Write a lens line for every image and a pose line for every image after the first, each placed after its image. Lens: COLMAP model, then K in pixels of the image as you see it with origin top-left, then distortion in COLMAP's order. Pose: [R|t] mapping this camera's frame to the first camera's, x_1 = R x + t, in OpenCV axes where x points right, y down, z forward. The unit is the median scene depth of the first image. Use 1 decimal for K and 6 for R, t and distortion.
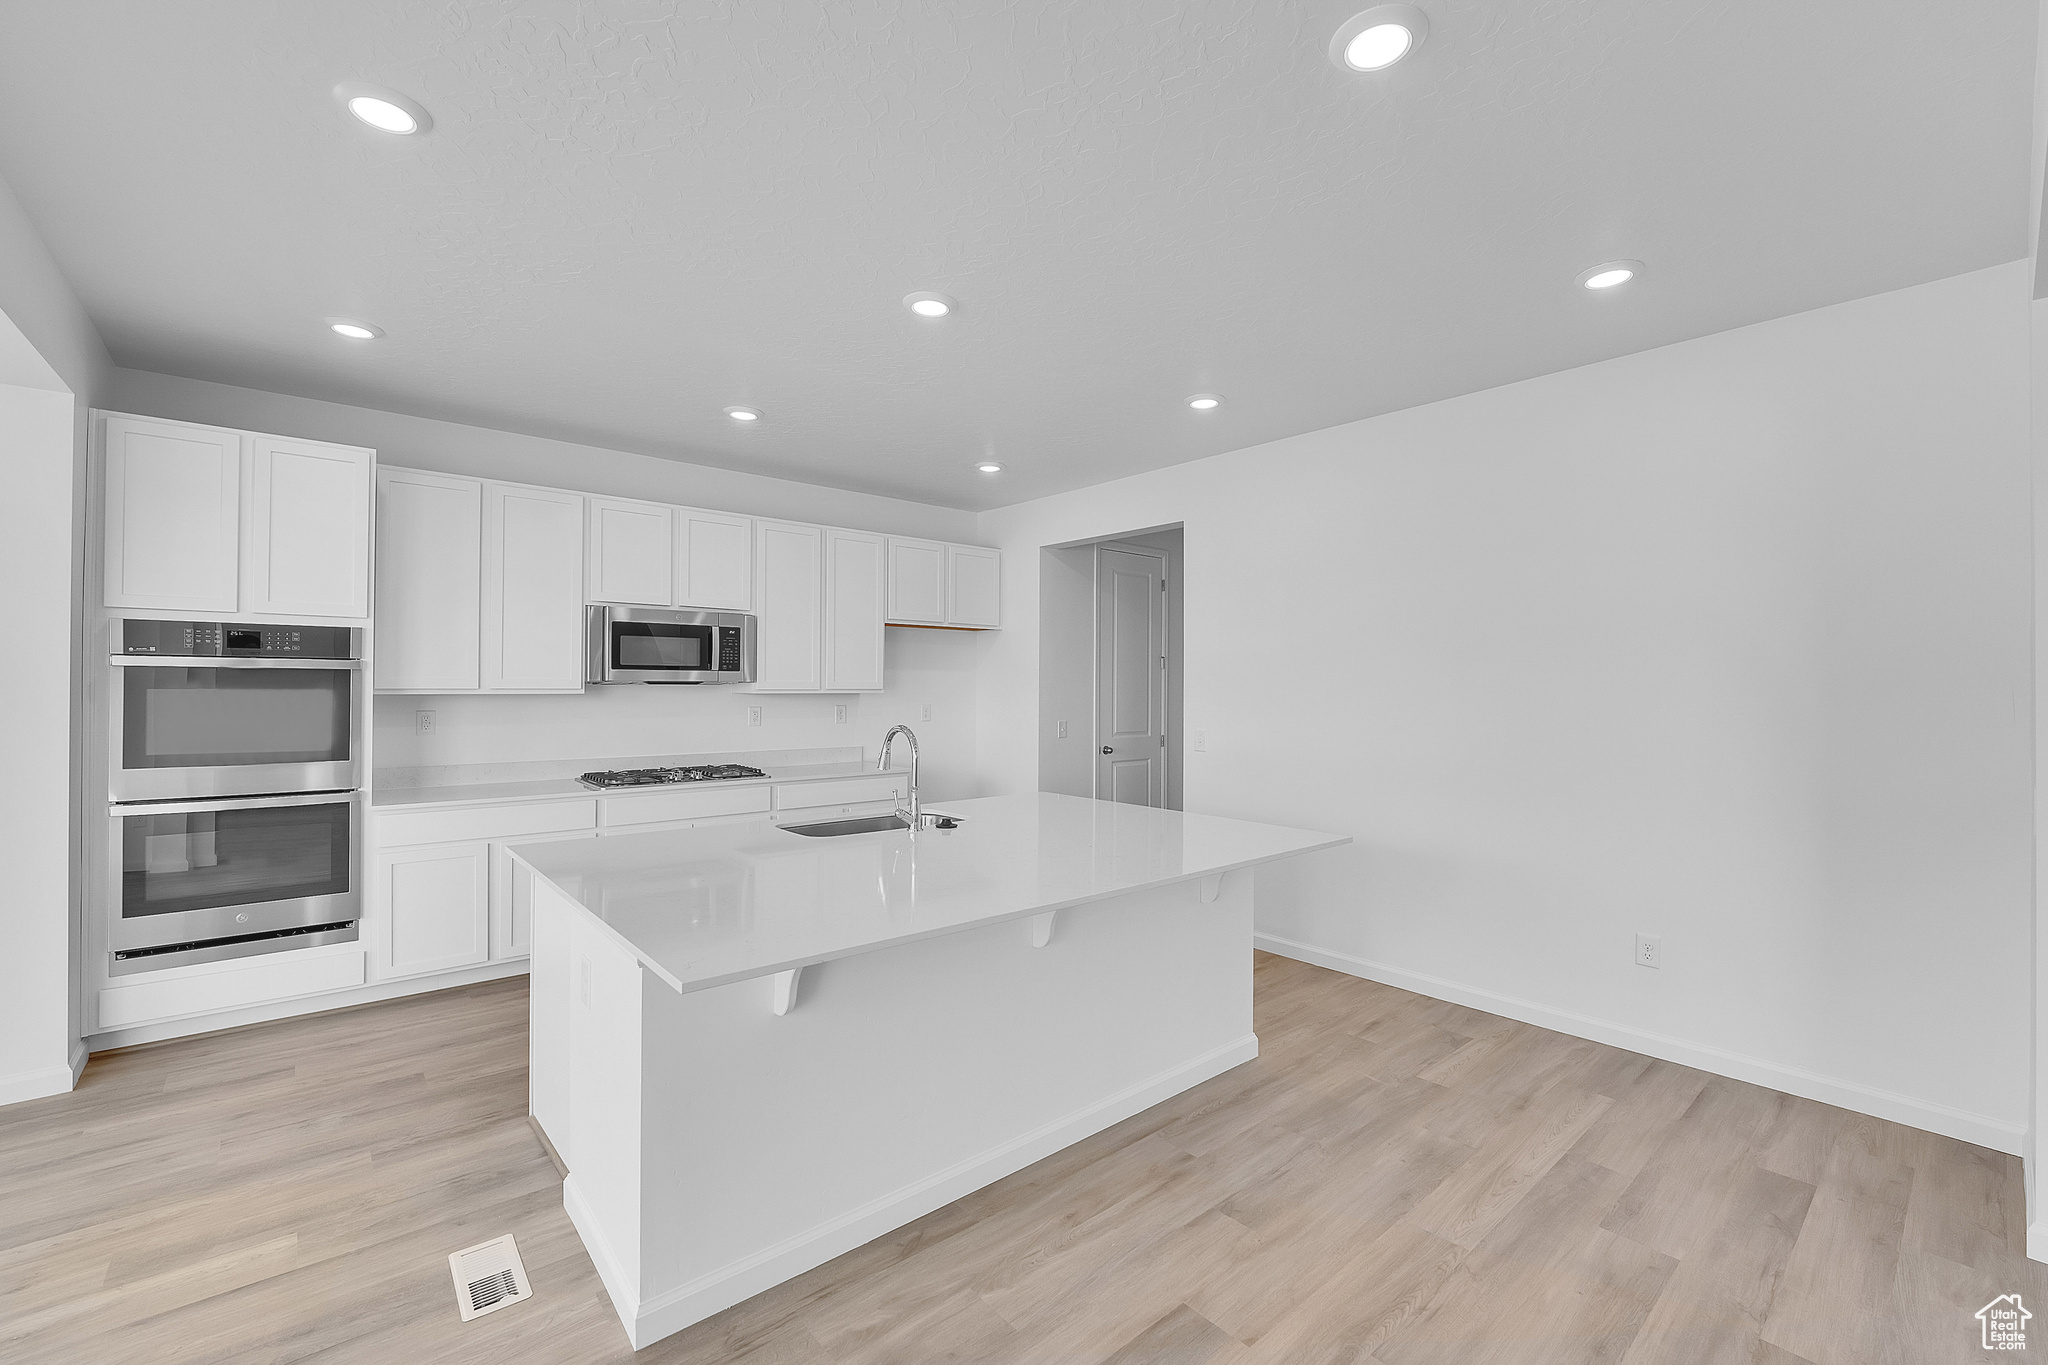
lens RADIAL K [[848.7, 0, 1020.5], [0, 848.7, 692.3], [0, 0, 1]] dist [-0.008691, -0.001073]
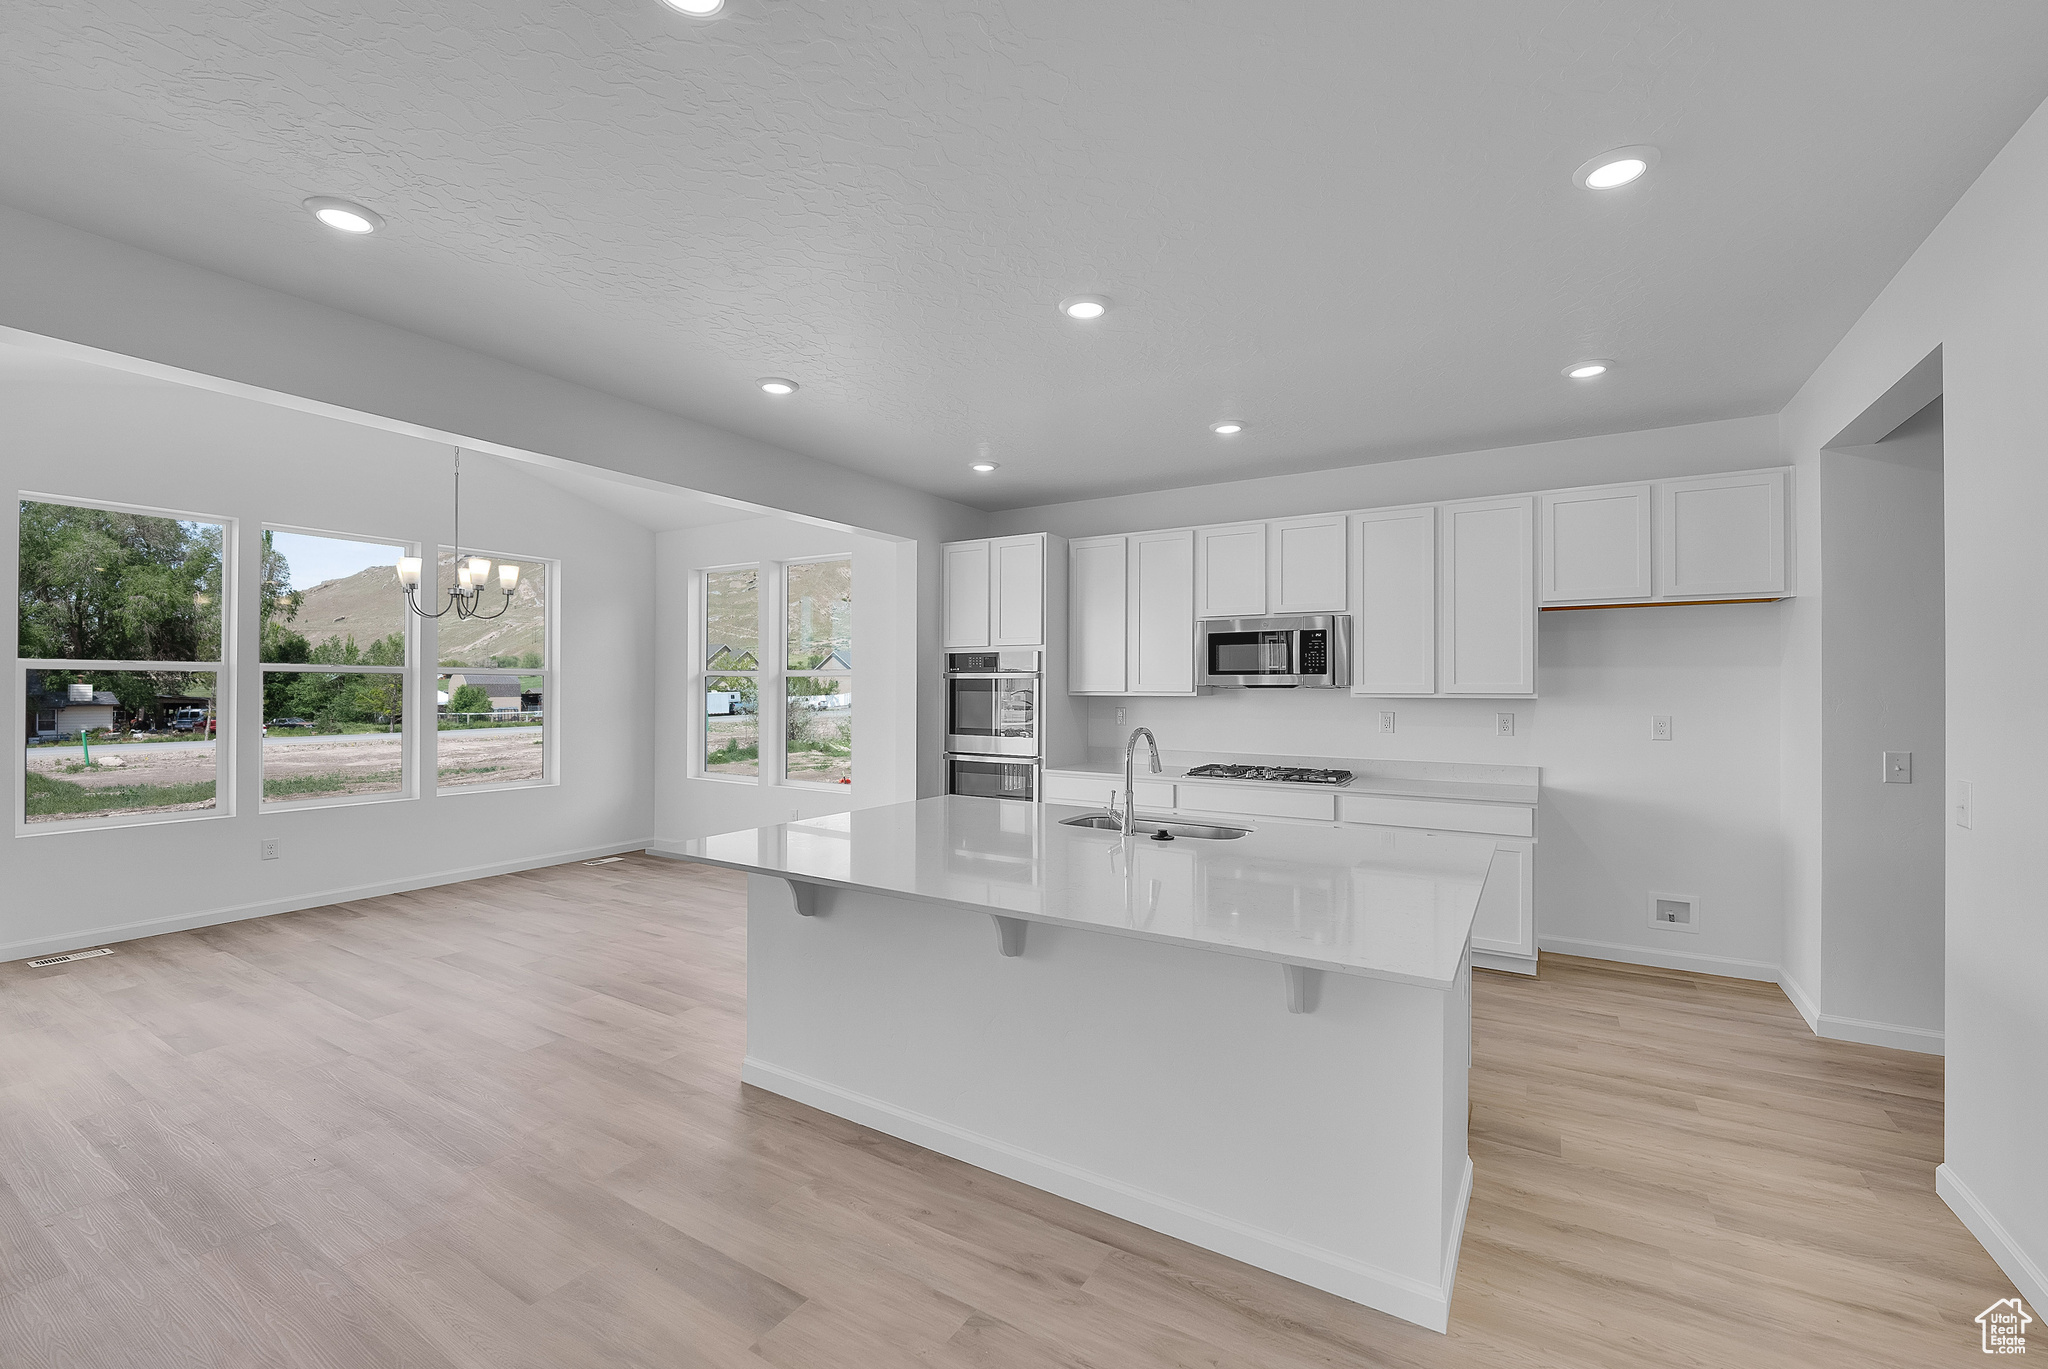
lens RADIAL K [[848.7, 0, 1024.8], [0, 848.7, 684.1], [0, 0, 1]] dist [-0.008691, -0.001073]
pose [[0.311133, -0.008887, -0.950325, 0.536461], [-0.007937, 0.999897, -0.011949, 0.001164], [0.950333, 0.011261, 0.311031, 0.401996]]
